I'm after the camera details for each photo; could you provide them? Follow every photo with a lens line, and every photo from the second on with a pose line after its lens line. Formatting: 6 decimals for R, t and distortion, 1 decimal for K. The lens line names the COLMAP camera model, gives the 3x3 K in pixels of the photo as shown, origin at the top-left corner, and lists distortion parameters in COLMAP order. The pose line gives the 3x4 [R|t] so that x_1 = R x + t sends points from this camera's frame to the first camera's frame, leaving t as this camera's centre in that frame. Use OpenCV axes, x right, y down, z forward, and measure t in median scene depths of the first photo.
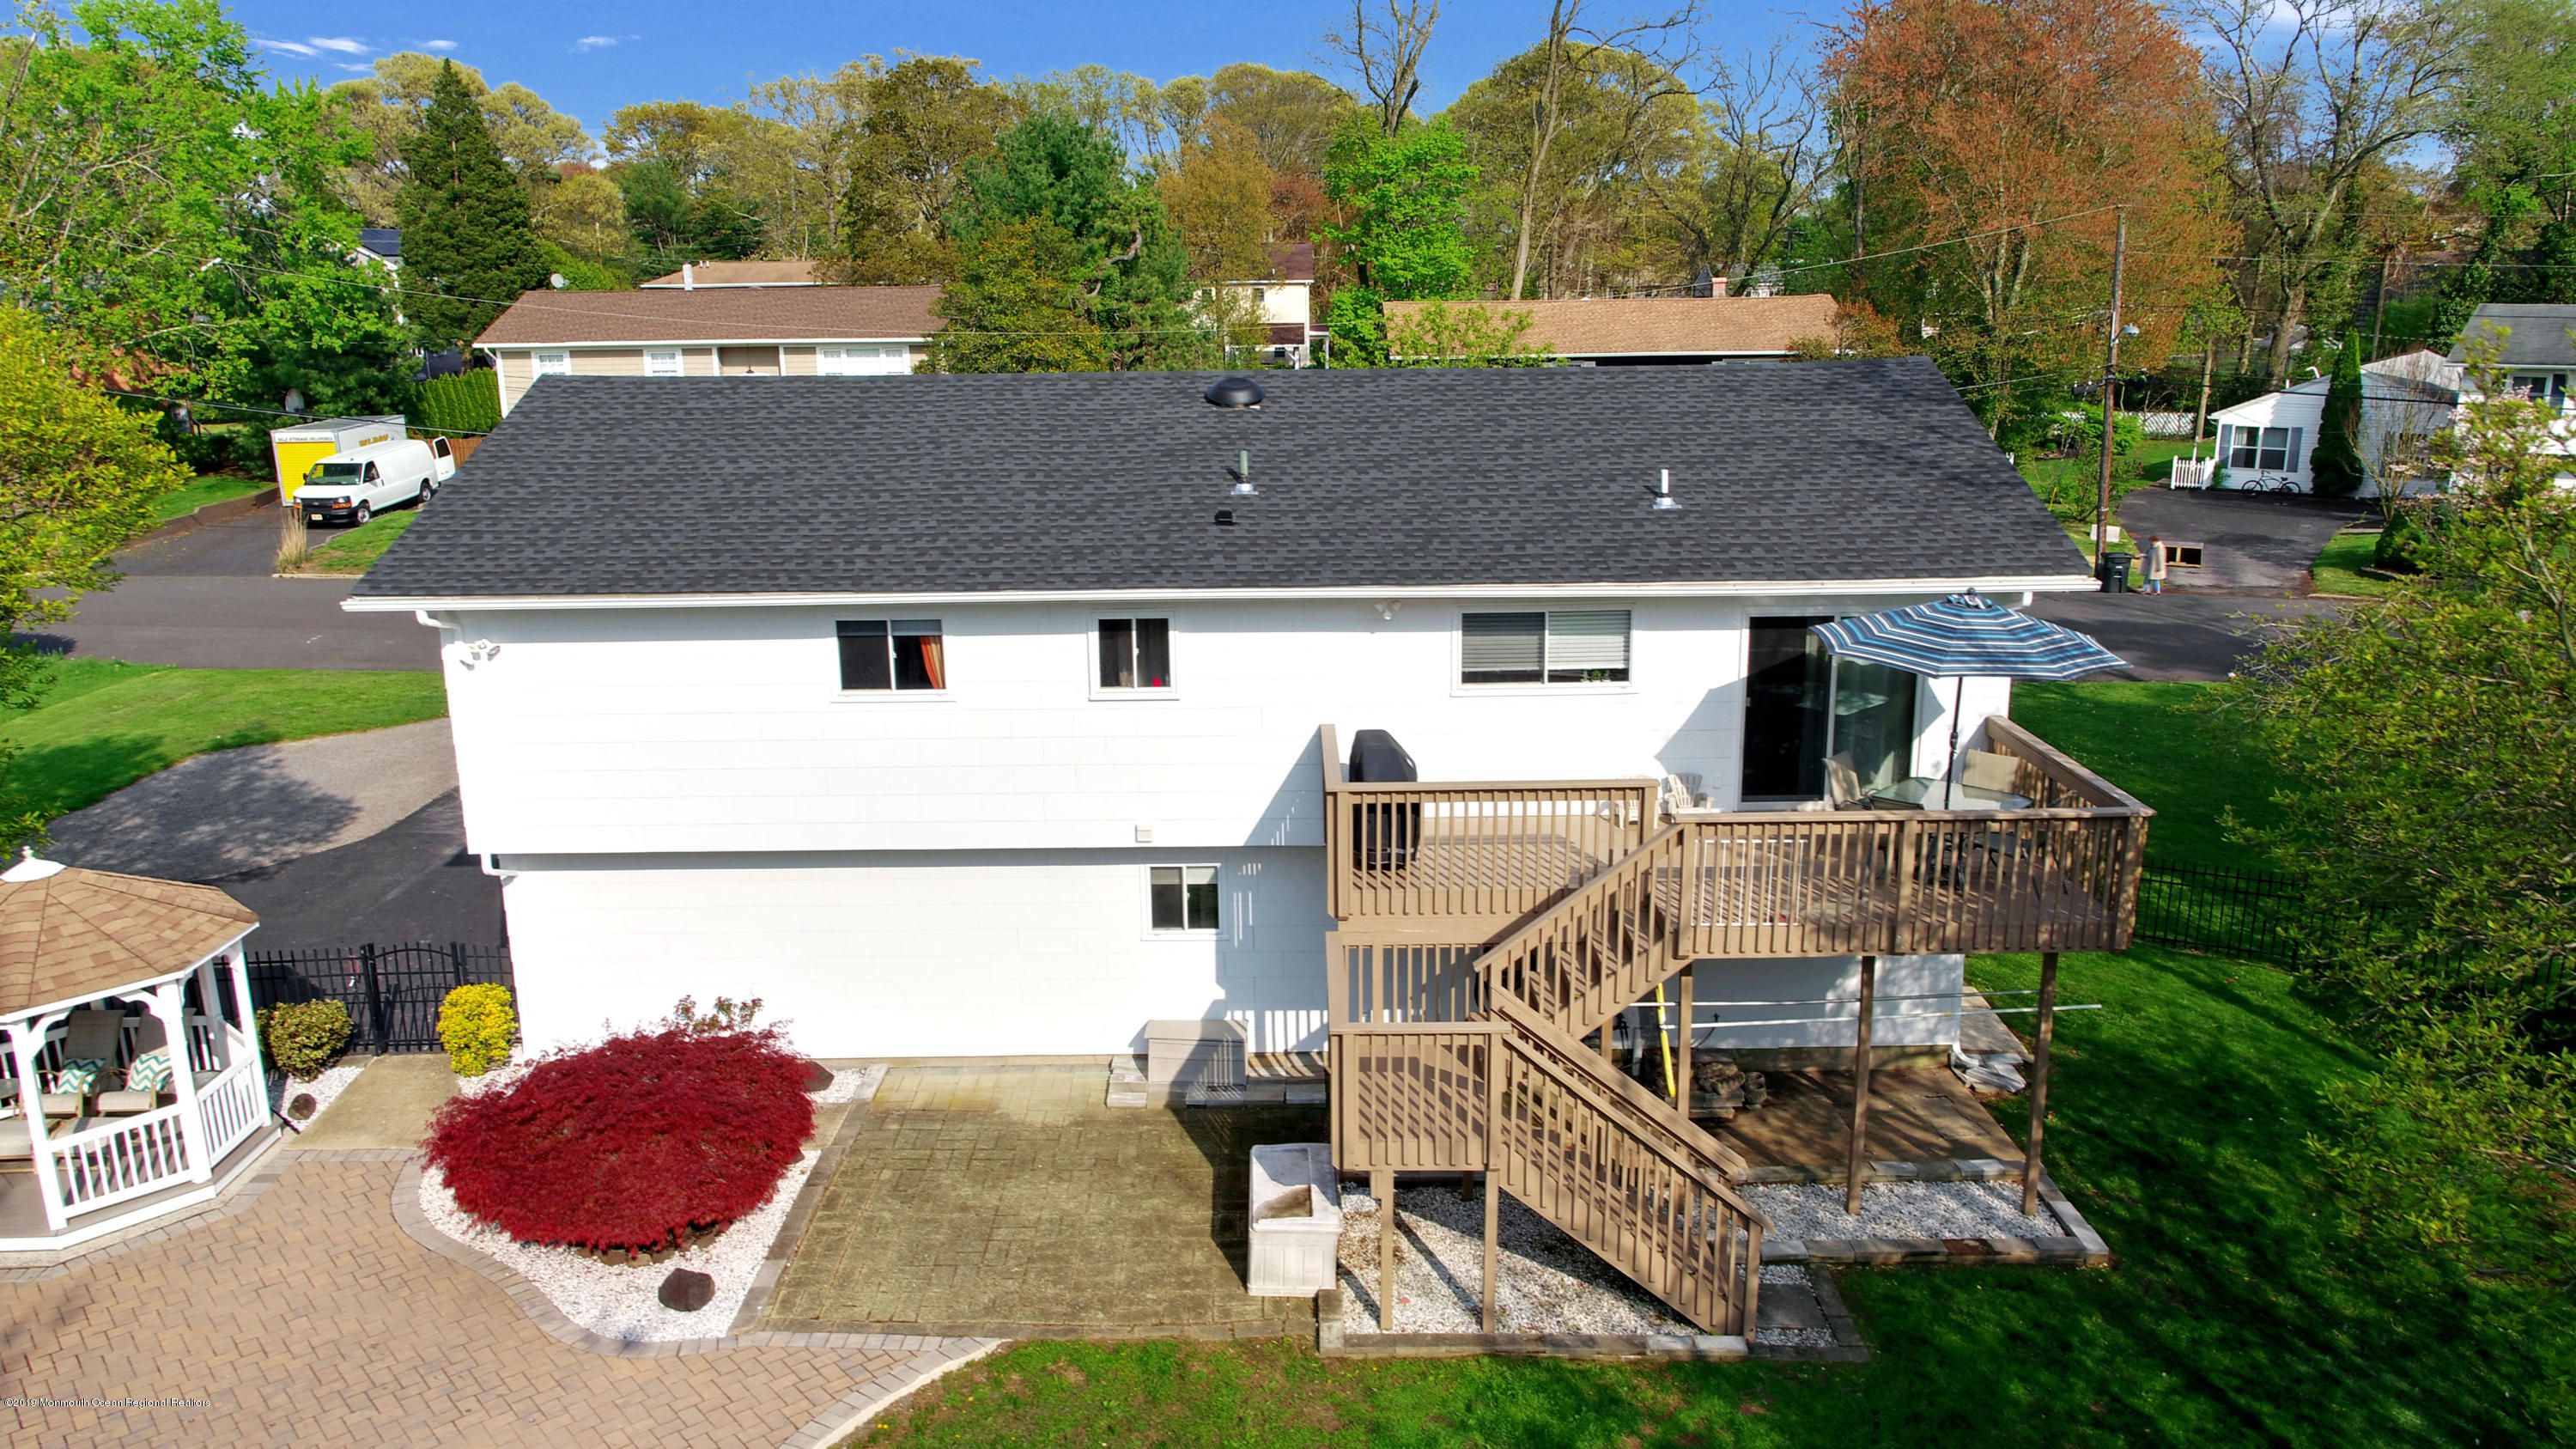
lens RADIAL K [[1828.5, 0, 1283.5], [0, 1828.5, 726.4], [0, 0, 1]] dist [0.005761, -0.006485]
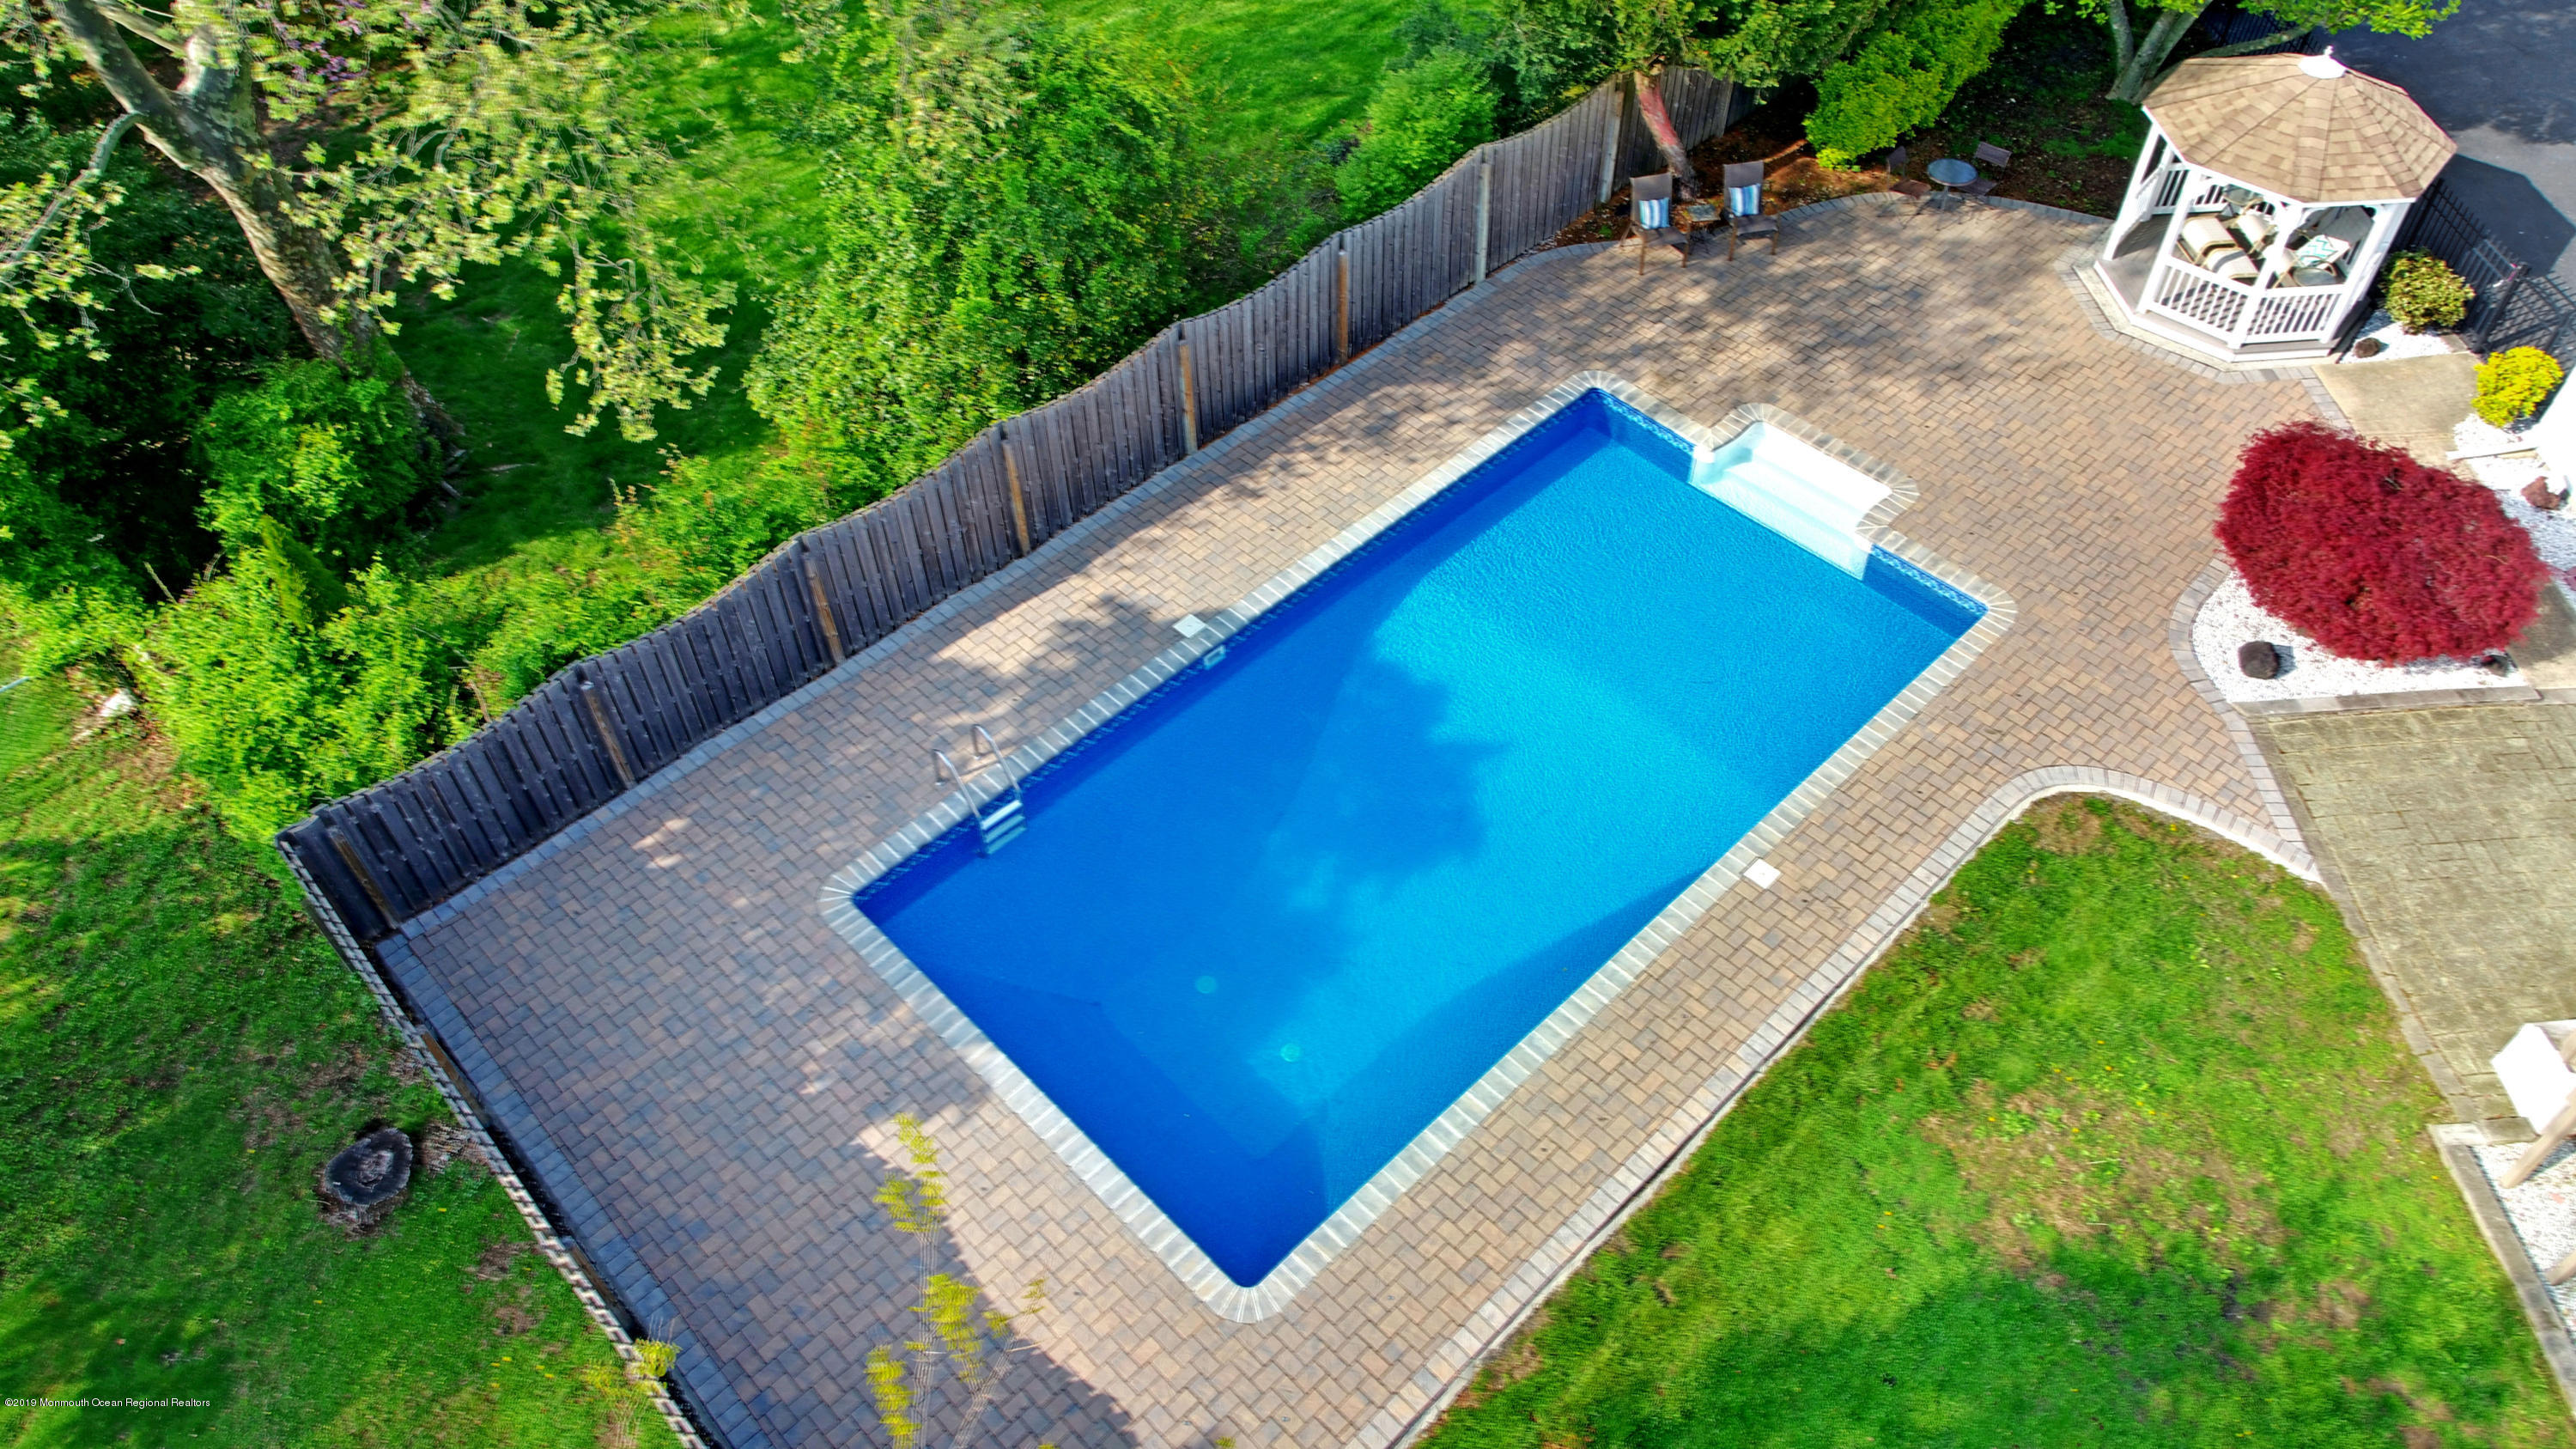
lens RADIAL K [[1828.5, 0, 1283.5], [0, 1828.5, 726.4], [0, 0, 1]] dist [0.005761, -0.006485]
pose [[0.061655, 0.753218, -0.654875, 0.405765], [-0.236056, 0.648513, 0.723677, -0.342017], [0.969782, 0.109969, 0.217786, 0.078786]]
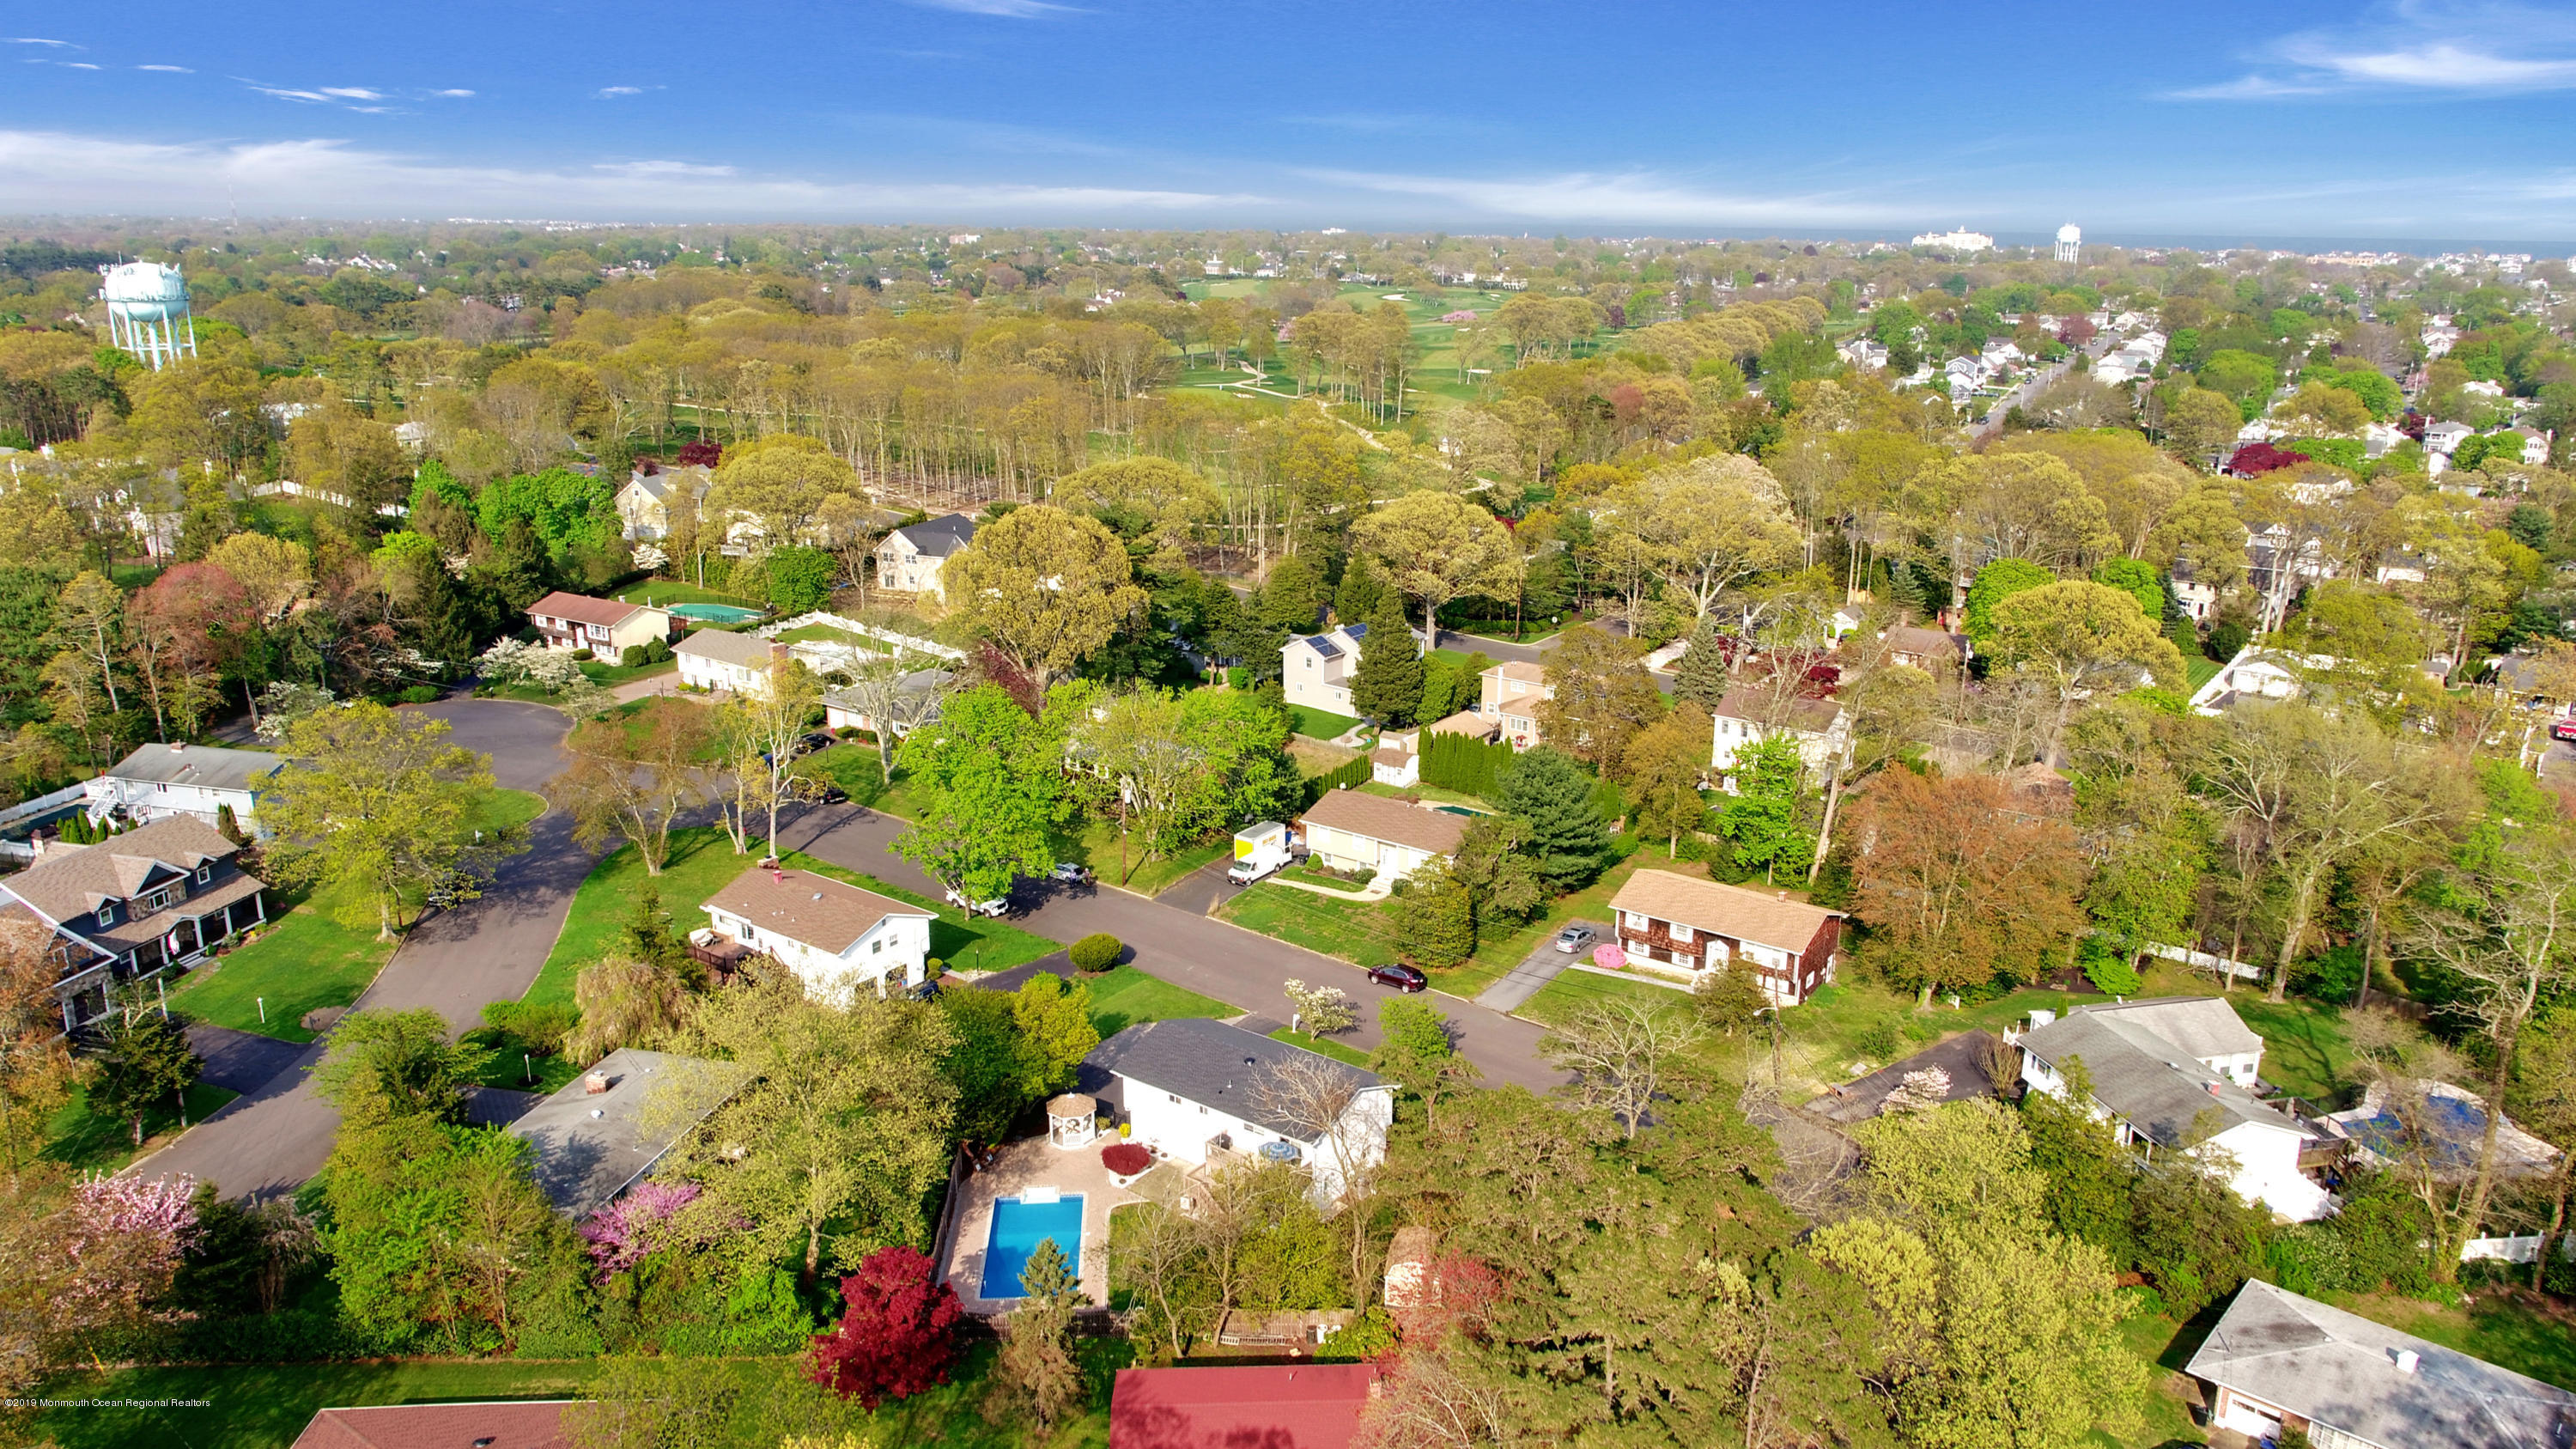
lens RADIAL K [[1828.5, 0, 1283.5], [0, 1828.5, 726.4], [0, 0, 1]] dist [0.005761, -0.006485]
pose [[0.802796, 0.185186, -0.566766, 3.527162], [-0.164423, 0.982447, 0.088110, -1.969408], [0.573135, 0.022455, 0.819154, -4.131659]]
